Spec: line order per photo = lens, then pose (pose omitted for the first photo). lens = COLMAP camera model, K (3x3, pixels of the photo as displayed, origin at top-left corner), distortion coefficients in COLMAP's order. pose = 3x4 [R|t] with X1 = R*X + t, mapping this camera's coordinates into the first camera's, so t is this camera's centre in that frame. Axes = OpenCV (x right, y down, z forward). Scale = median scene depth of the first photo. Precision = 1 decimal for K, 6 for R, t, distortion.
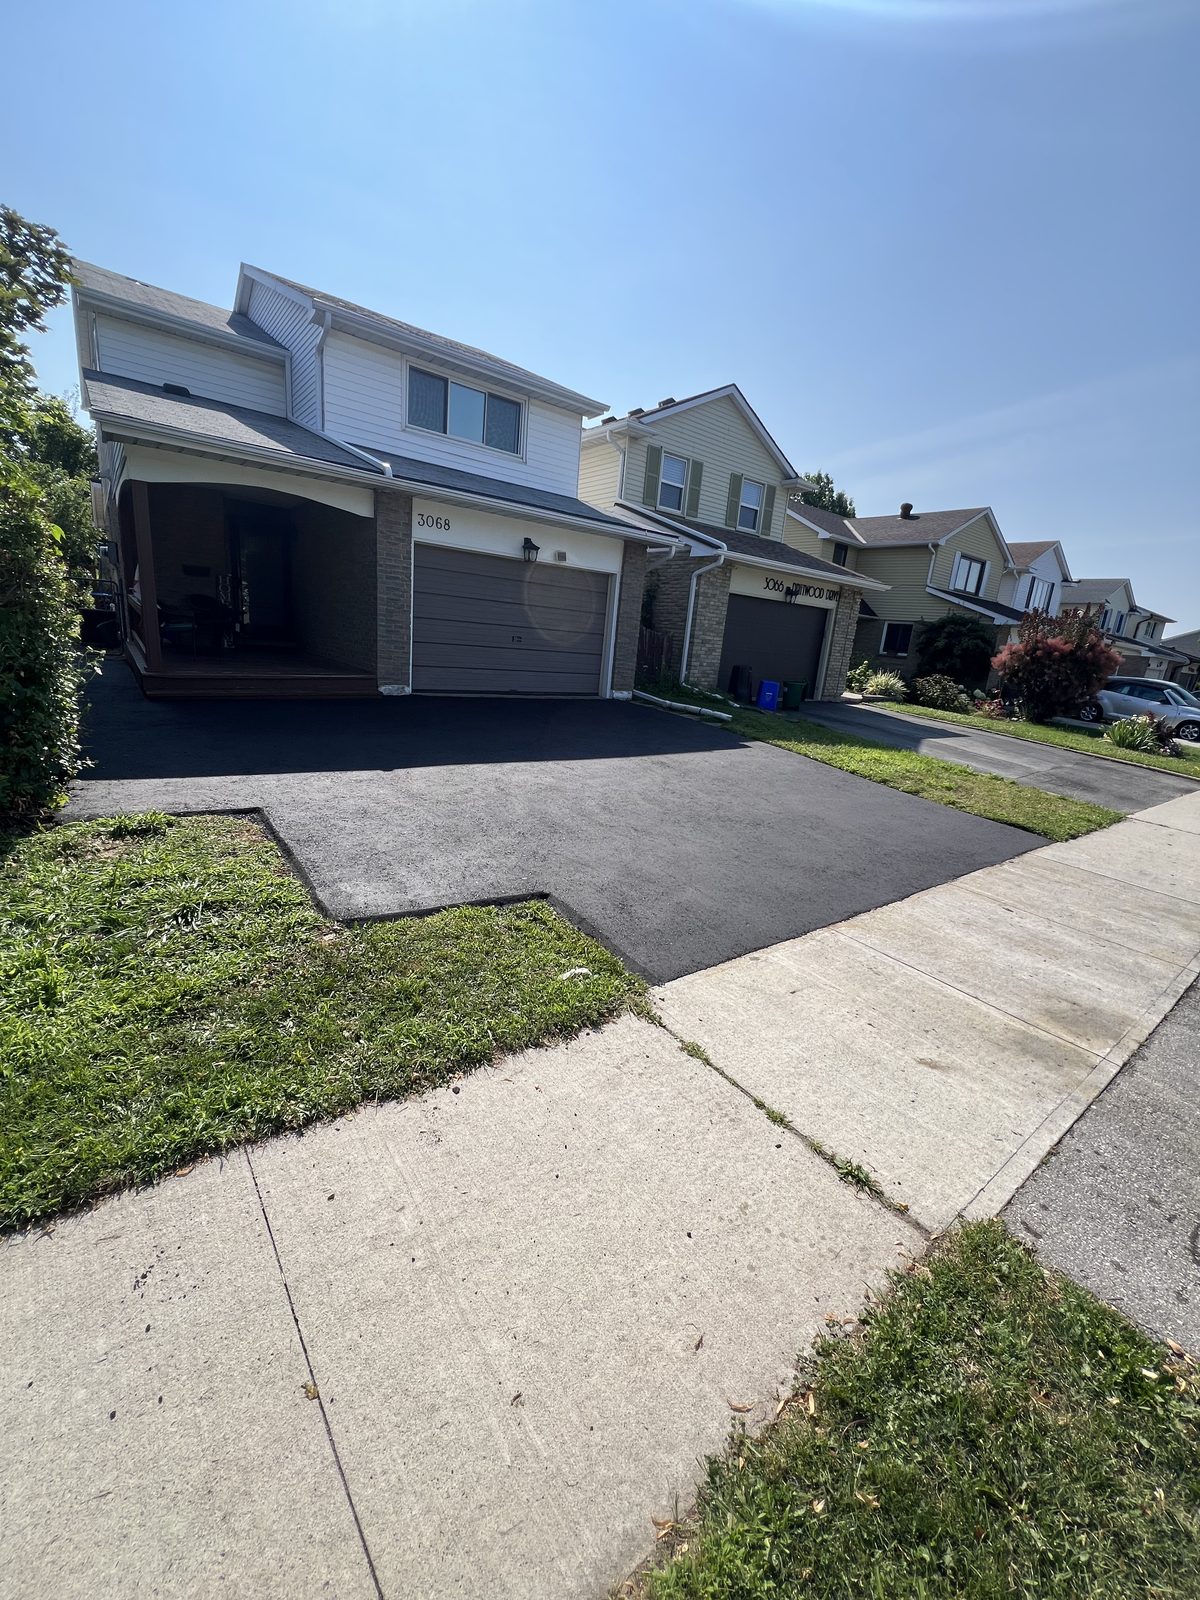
lens RADIAL K [[640.0, 0, 604.5], [0, 640.0, 799.3], [0, 0, 1]] dist [-0.002324, -0.000411]
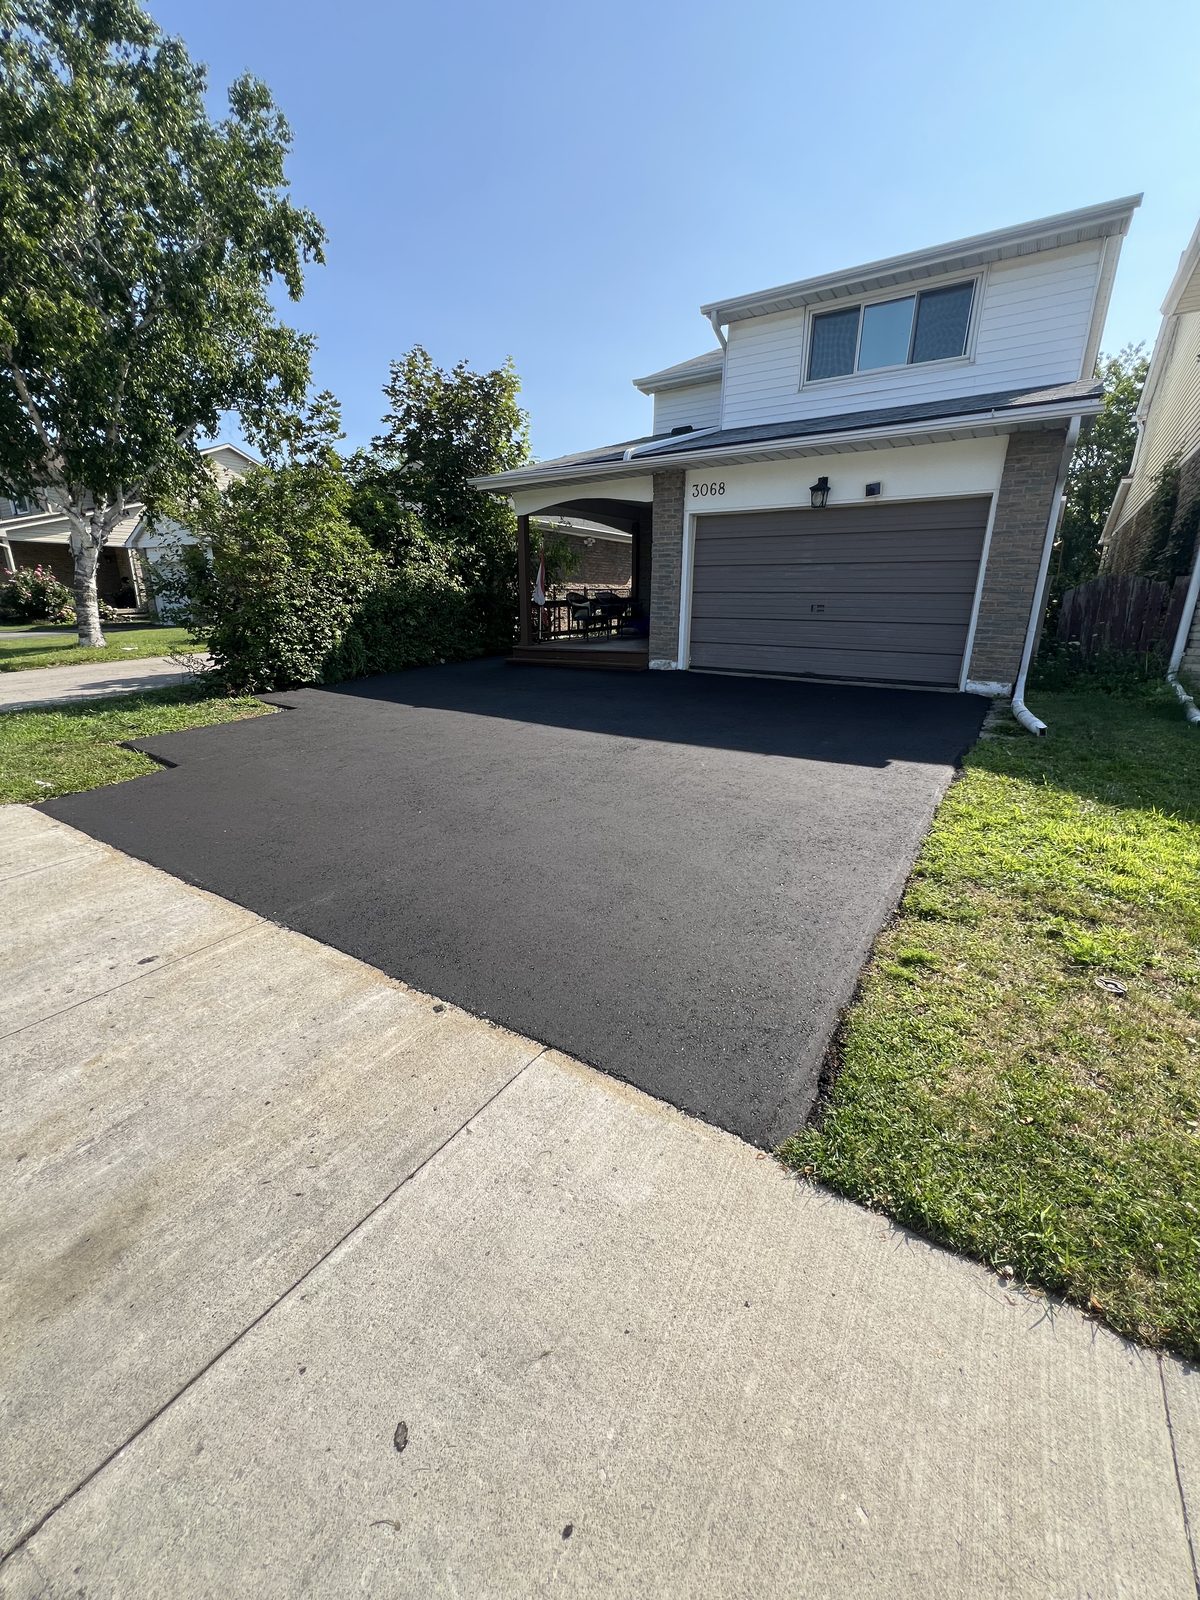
lens RADIAL K [[640.0, 0, 602.1], [0, 640.0, 798.0], [0, 0, 1]] dist [-0.002324, -0.000411]
pose [[0.330352, 0.195352, -0.923420, 0.607705], [-0.219162, 0.967483, 0.126269, -0.067228], [0.918061, 0.160665, 0.362424, 0.539101]]
